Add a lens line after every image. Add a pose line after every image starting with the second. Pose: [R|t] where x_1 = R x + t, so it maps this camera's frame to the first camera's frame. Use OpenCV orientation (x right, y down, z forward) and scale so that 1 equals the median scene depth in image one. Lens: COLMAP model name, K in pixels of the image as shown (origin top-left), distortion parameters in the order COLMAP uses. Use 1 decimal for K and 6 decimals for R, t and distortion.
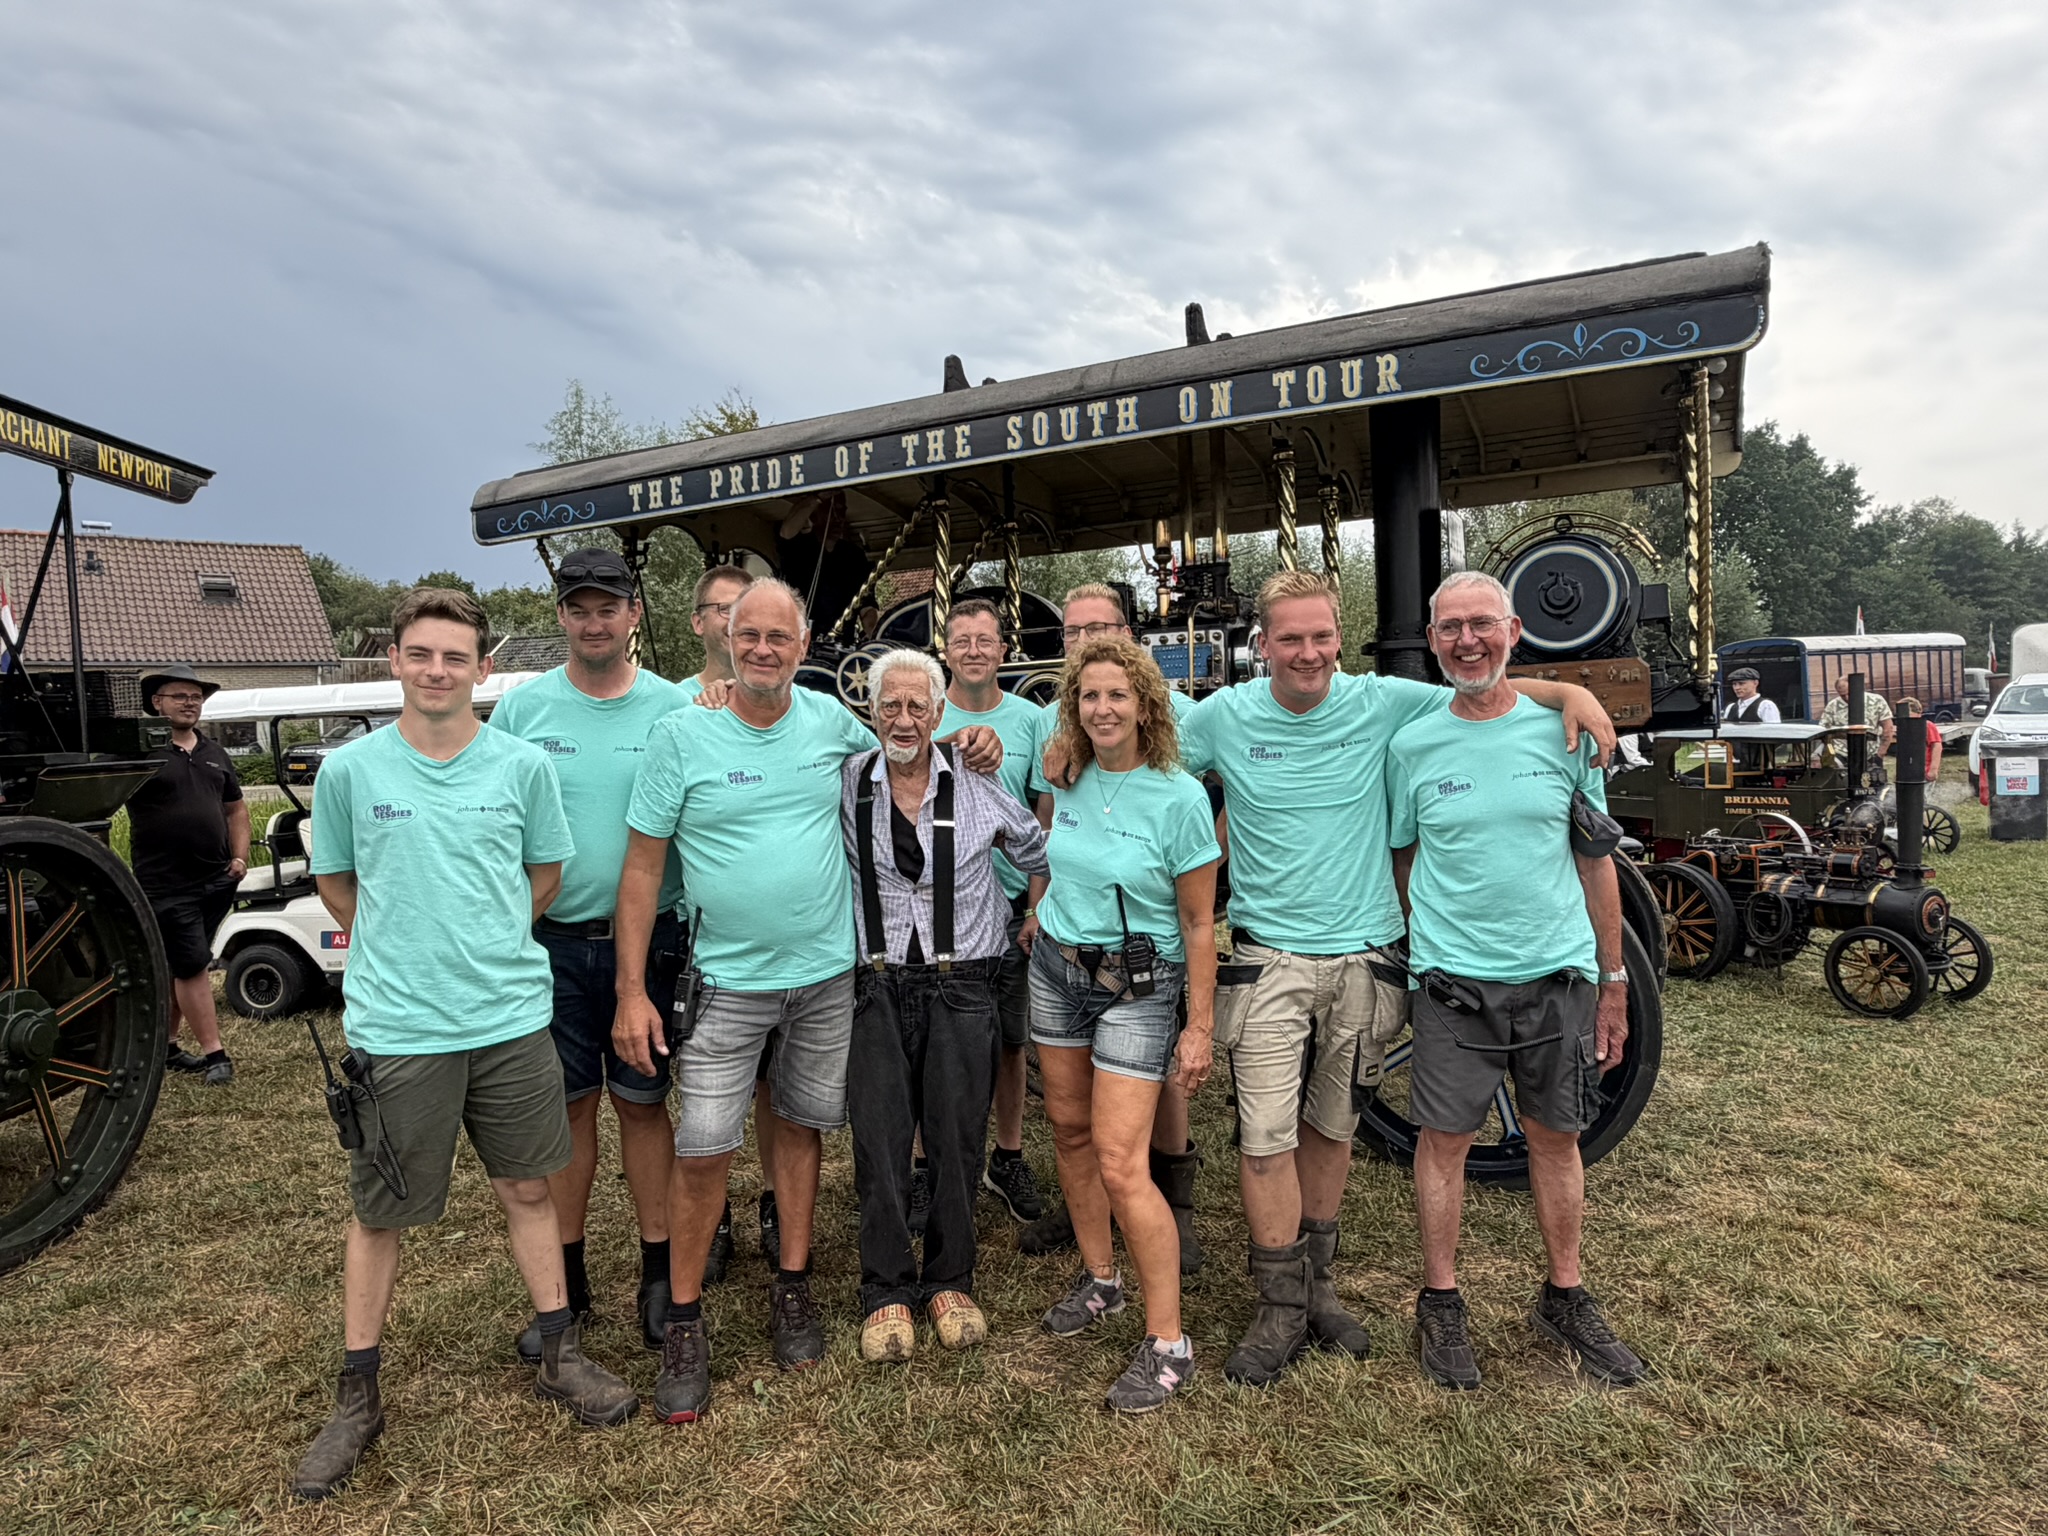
lens RADIAL K [[1275.5, 0, 1011.8], [0, 1275.5, 771.0], [0, 0, 1]] dist [0.000579, 0.000075]
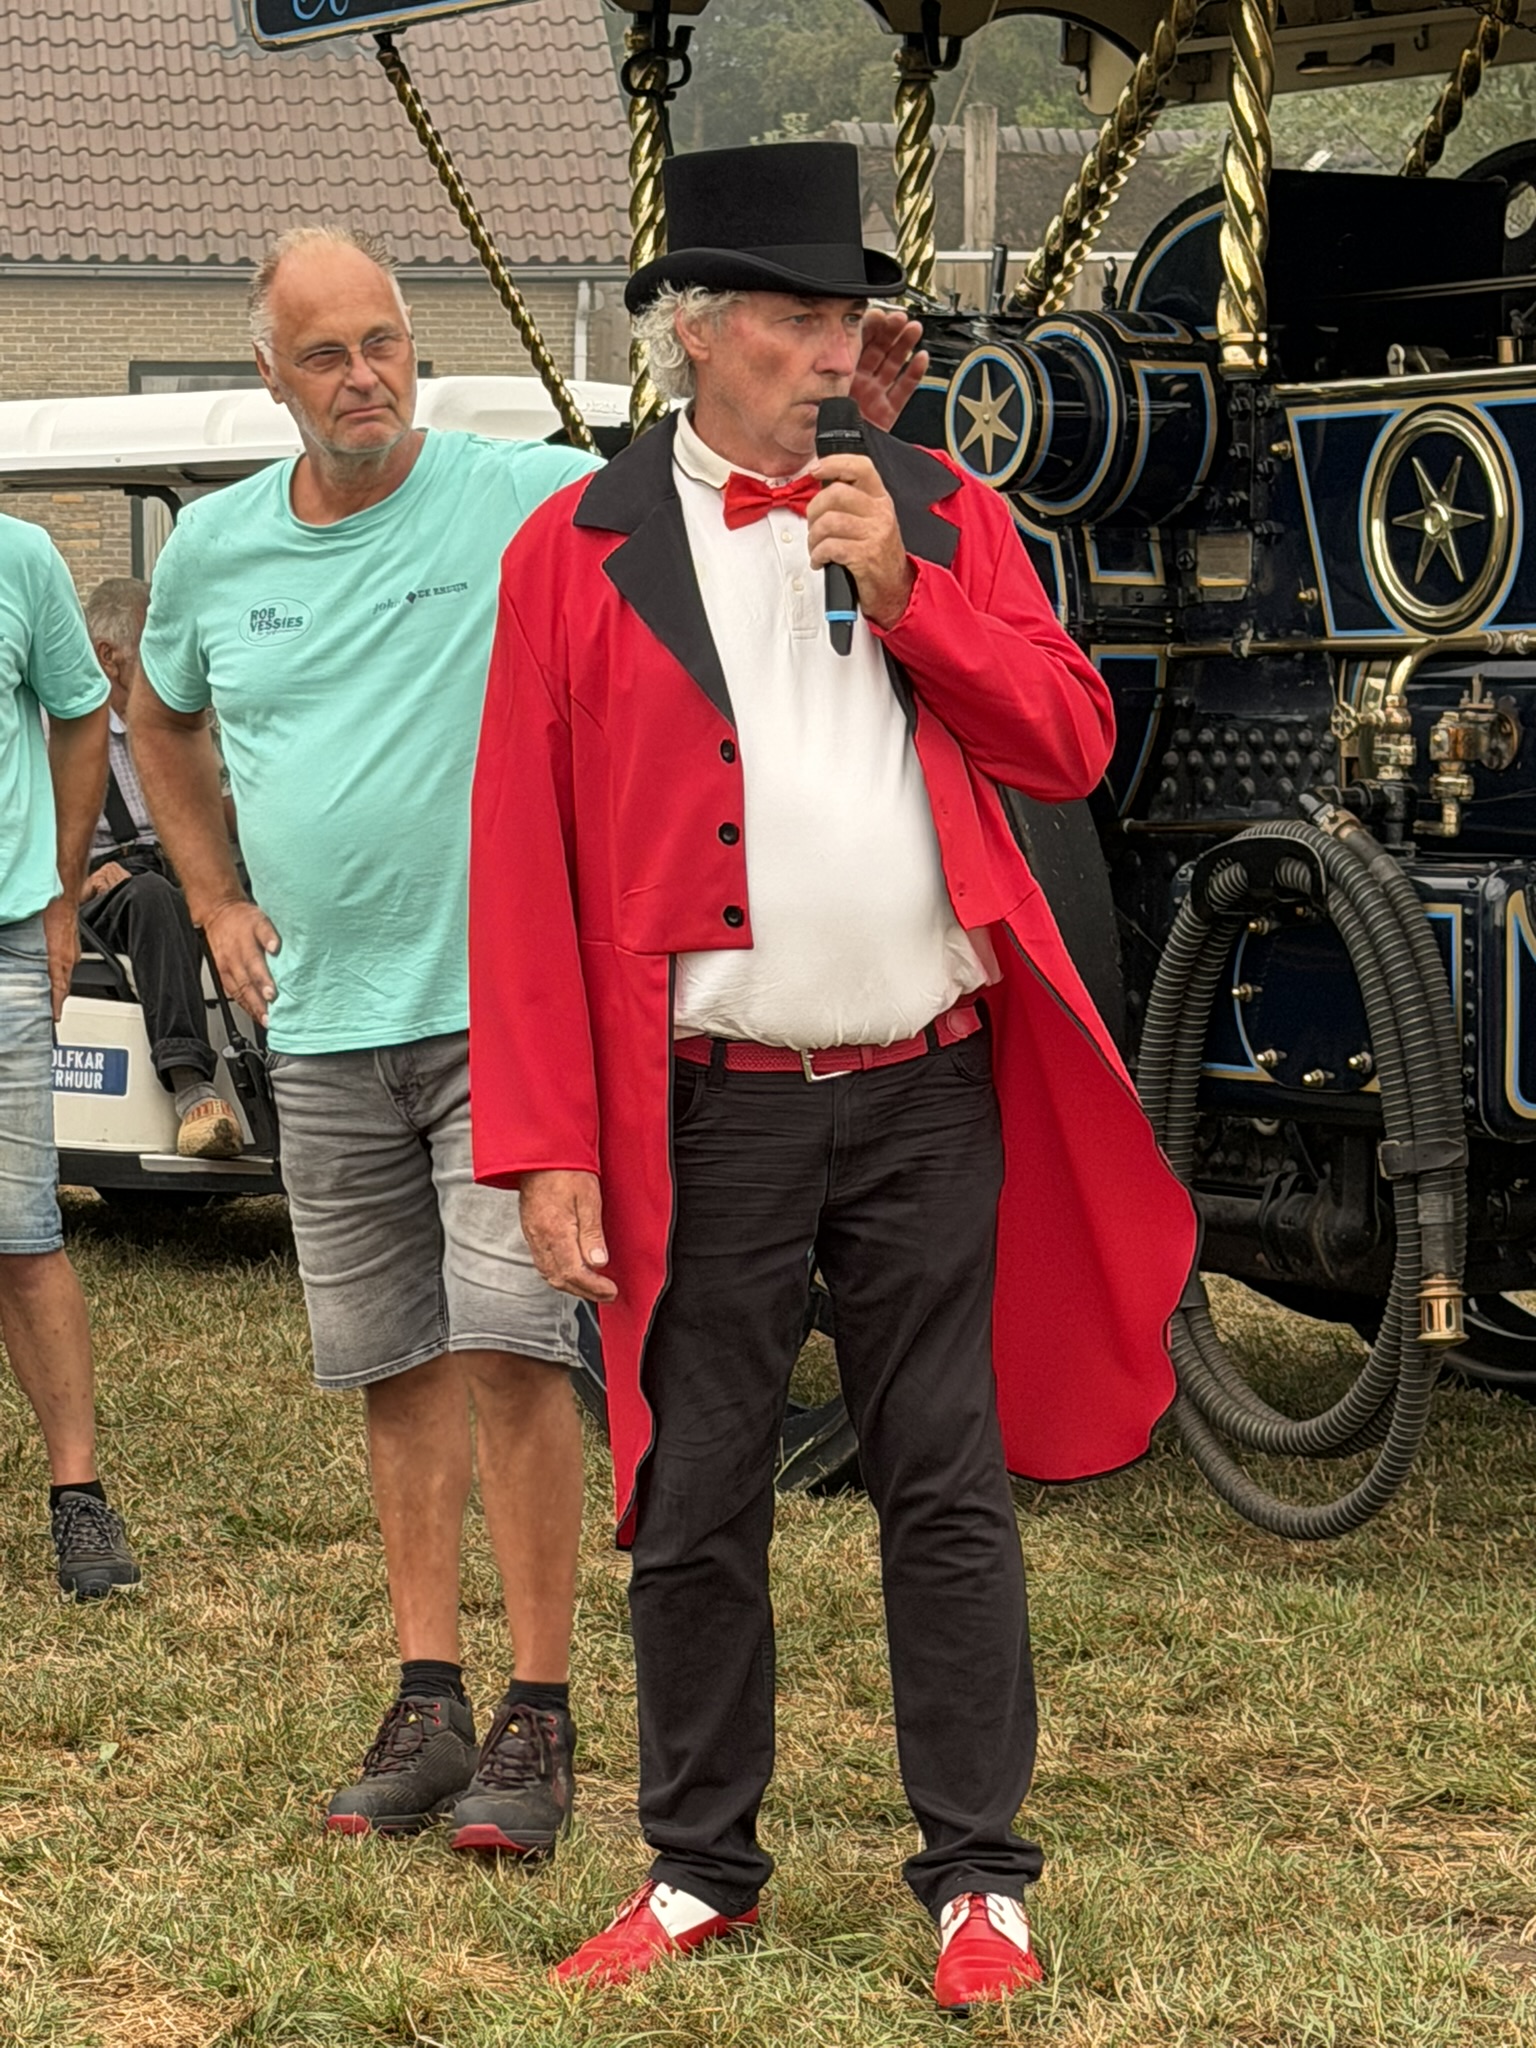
lens RADIAL K [[5927.0, 0, 768.0], [0, 5927.0, 1024.0], [0, 0, 1]] dist [0.122977, 0.021483]
pose [[0.872775, 0.065982, -0.483642, 0.818233], [-0.043259, 0.997379, 0.058005, 0.010194], [0.486201, -0.029704, 0.873342, -0.691360]]
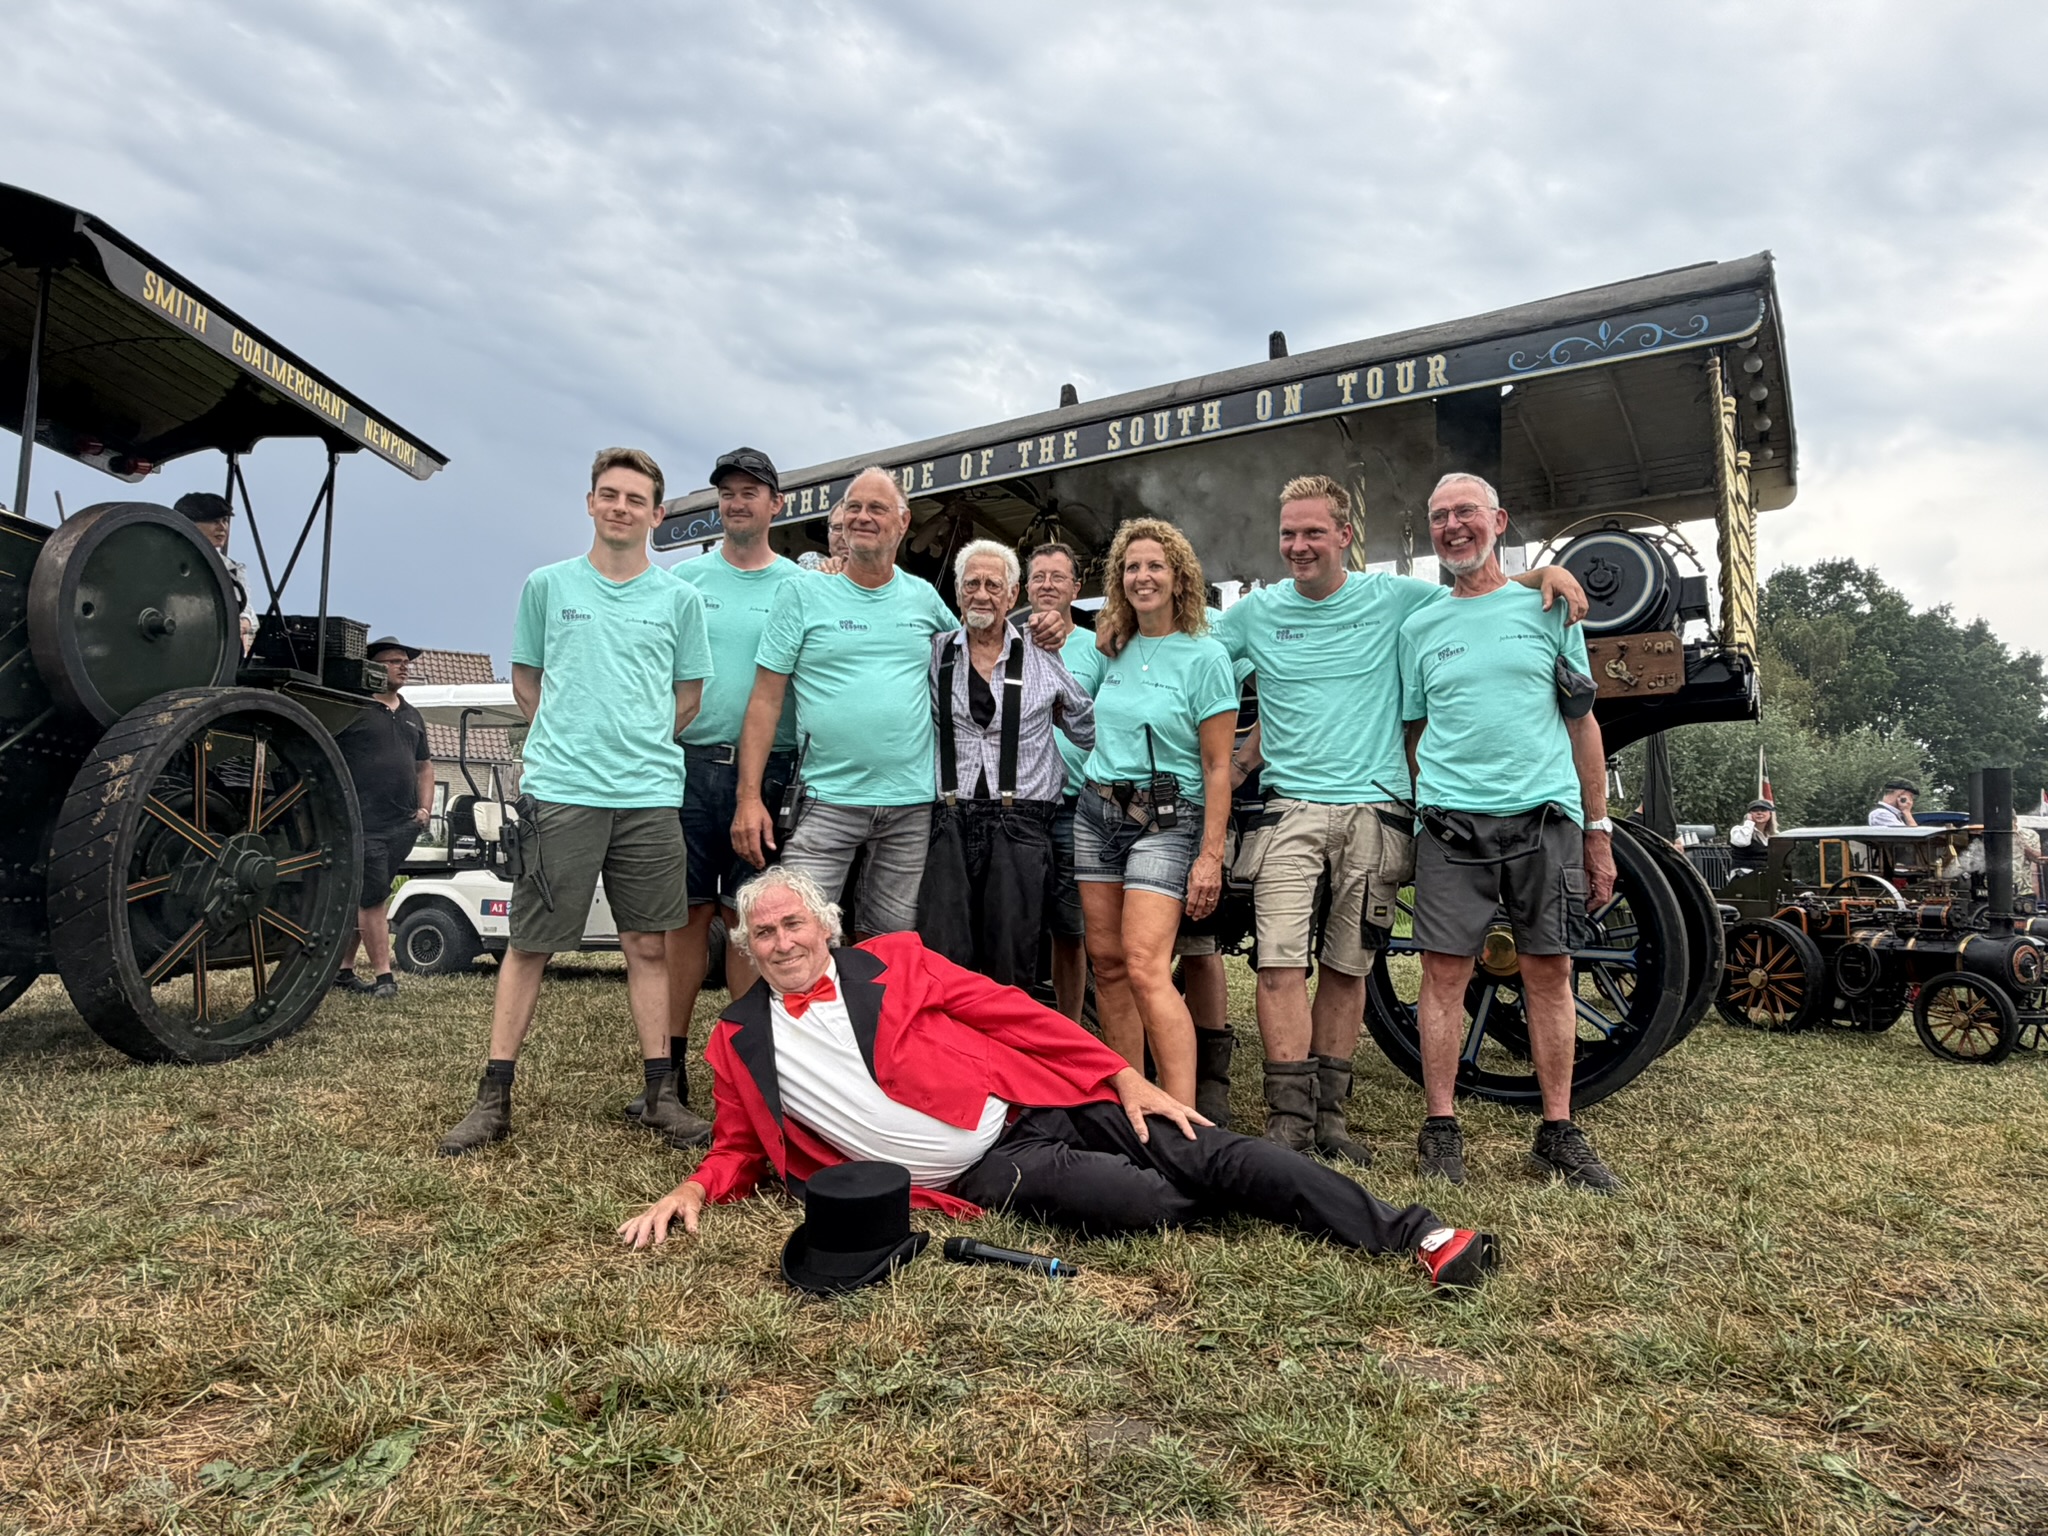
lens RADIAL K [[1277.9, 0, 1018.9], [0, 1277.9, 770.2], [0, 0, 1]] dist [0.004823, -0.001693]
pose [[0.993291, 0.050876, -0.103850, 0.053266], [-0.063728, 0.990178, -0.124446, 0.188843], [0.096498, 0.130229, 0.986777, -0.110580]]
